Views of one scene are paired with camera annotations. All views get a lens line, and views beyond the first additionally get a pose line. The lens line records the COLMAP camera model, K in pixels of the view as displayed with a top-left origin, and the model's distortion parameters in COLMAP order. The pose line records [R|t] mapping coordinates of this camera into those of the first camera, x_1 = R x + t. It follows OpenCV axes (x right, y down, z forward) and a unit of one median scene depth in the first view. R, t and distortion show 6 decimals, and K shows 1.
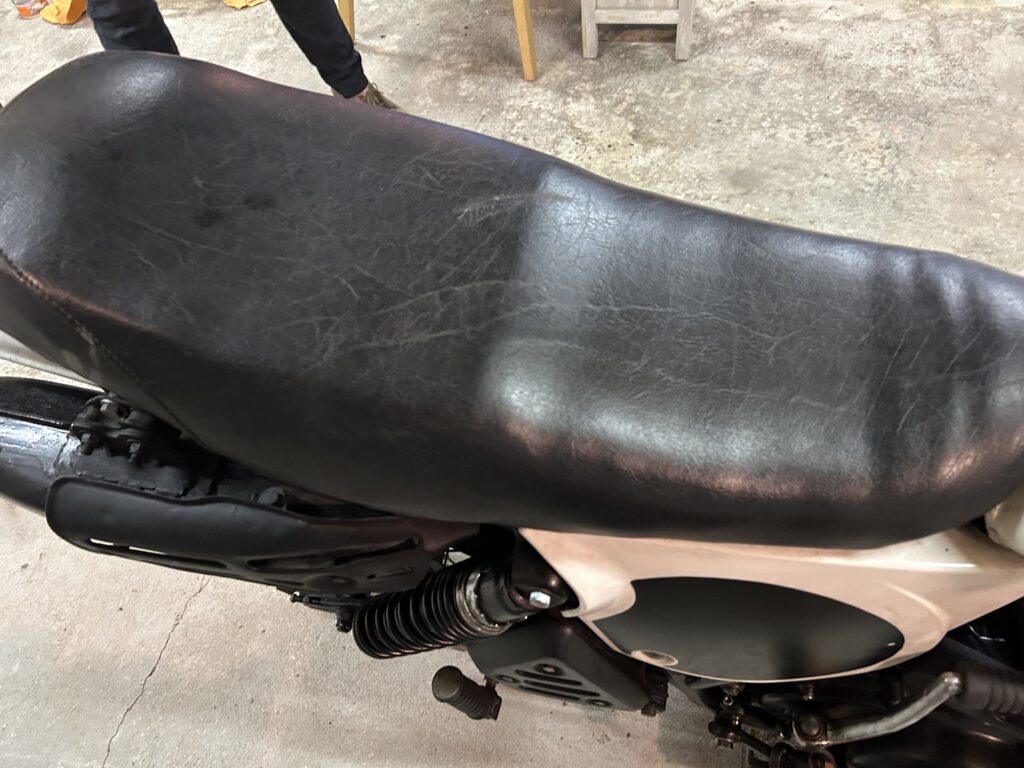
lens RADIAL K [[769.8, 0, 499.8], [0, 769.8, 386.2], [0, 0, 1]] dist [0.033254, -0.038864]
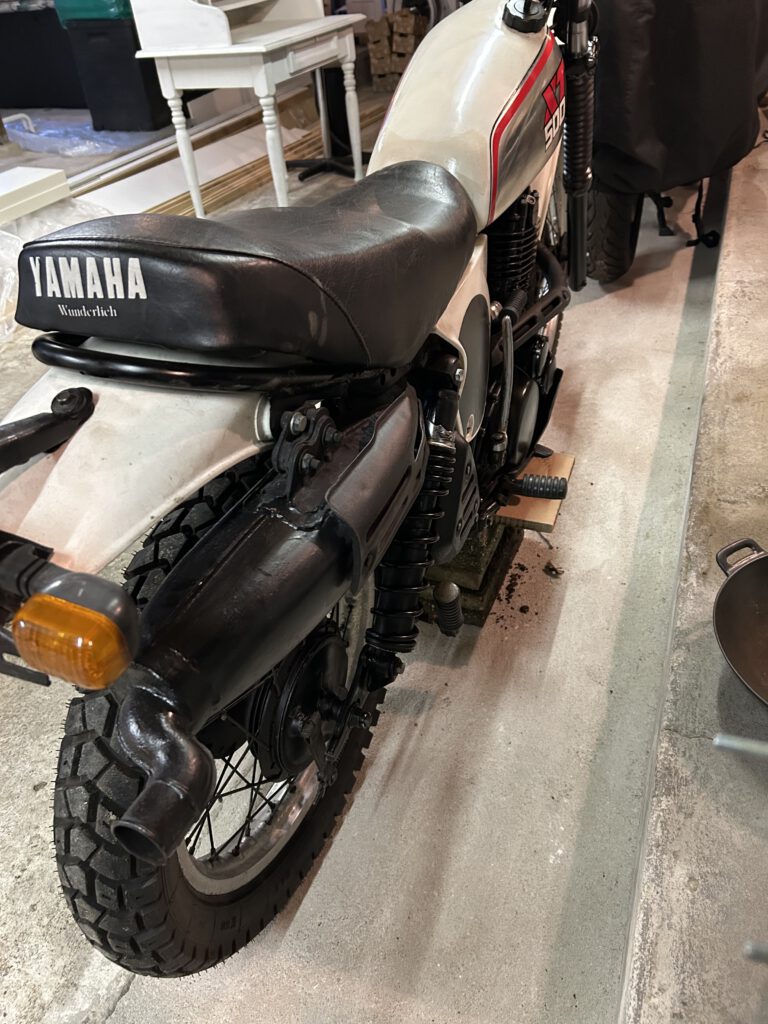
lens RADIAL K [[769.8, 0, 396.6], [0, 769.8, 521.2], [0, 0, 1]] dist [0.033254, -0.038864]
pose [[0.143101, -0.526175, 0.838249, -0.650120], [0.836910, 0.516442, 0.181302, 0.012006], [-0.528303, 0.675594, 0.514264, 0.179138]]
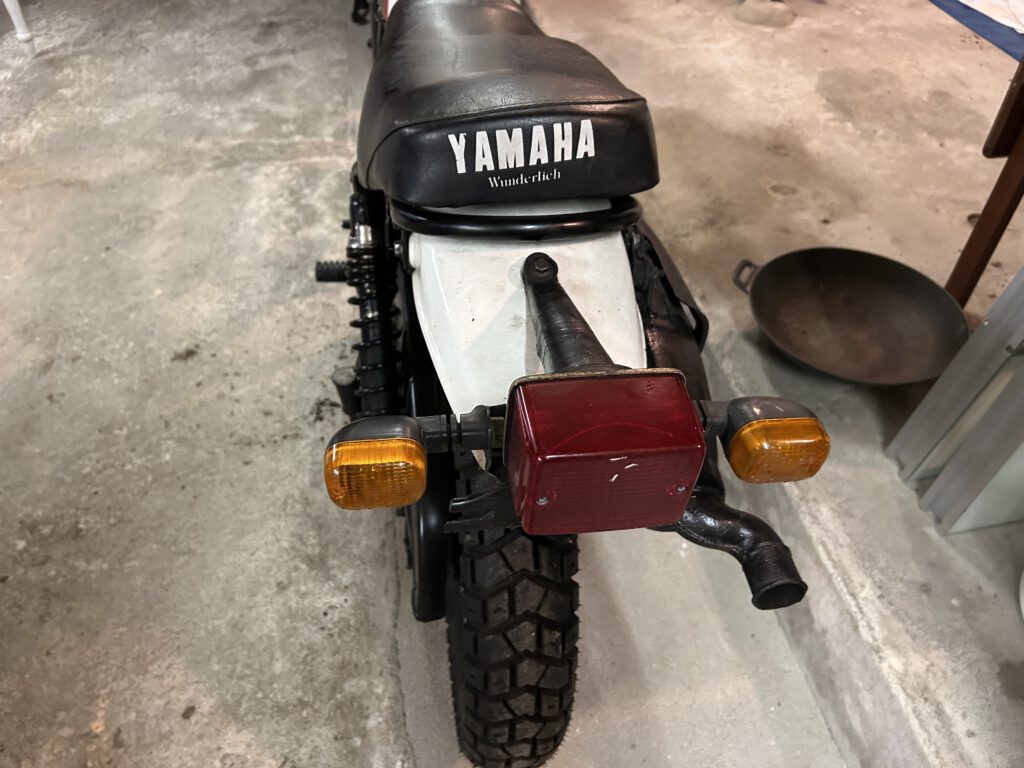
lens RADIAL K [[769.8, 0, 510.6], [0, 769.8, 387.0], [0, 0, 1]] dist [0.033254, -0.038864]
pose [[-0.389613, -0.578658, 0.716489, -0.634655], [0.765520, 0.229049, 0.601262, -0.363368], [-0.512036, 0.782746, 0.353734, 0.356113]]
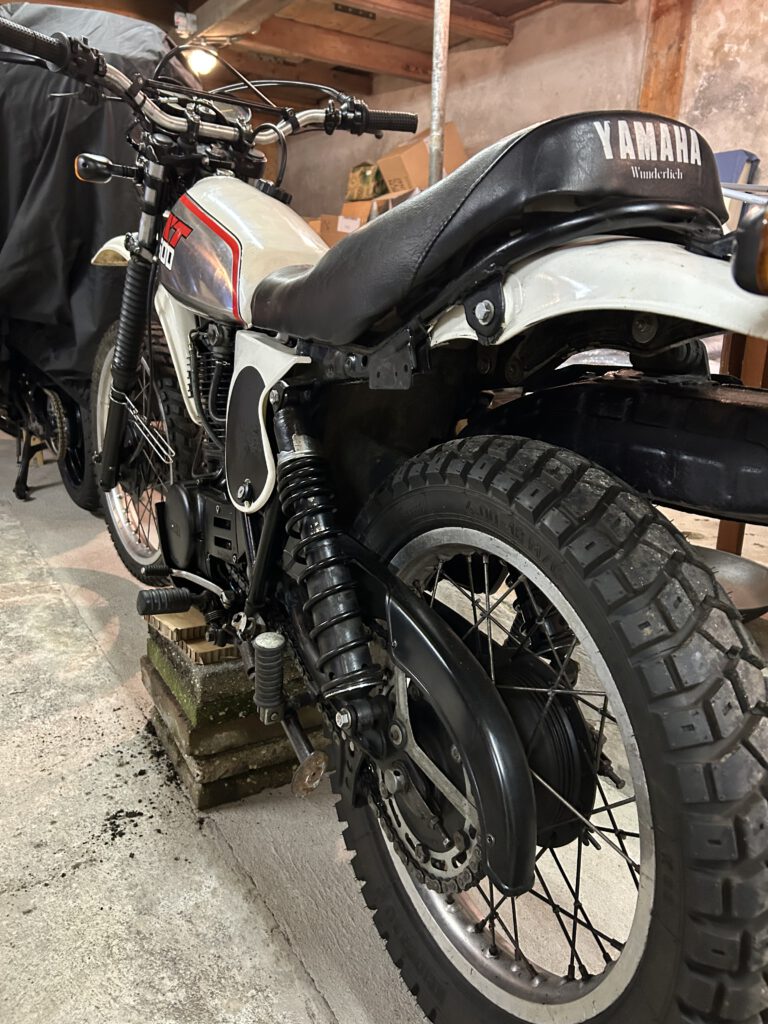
lens RADIAL K [[769.8, 0, 379.5], [0, 769.8, 516.9], [0, 0, 1]] dist [0.033254, -0.038864]
pose [[-0.704626, -0.104711, 0.701811, -0.471086], [0.601488, 0.436577, 0.669038, -0.427967], [-0.376450, 0.893552, -0.244641, 0.765494]]
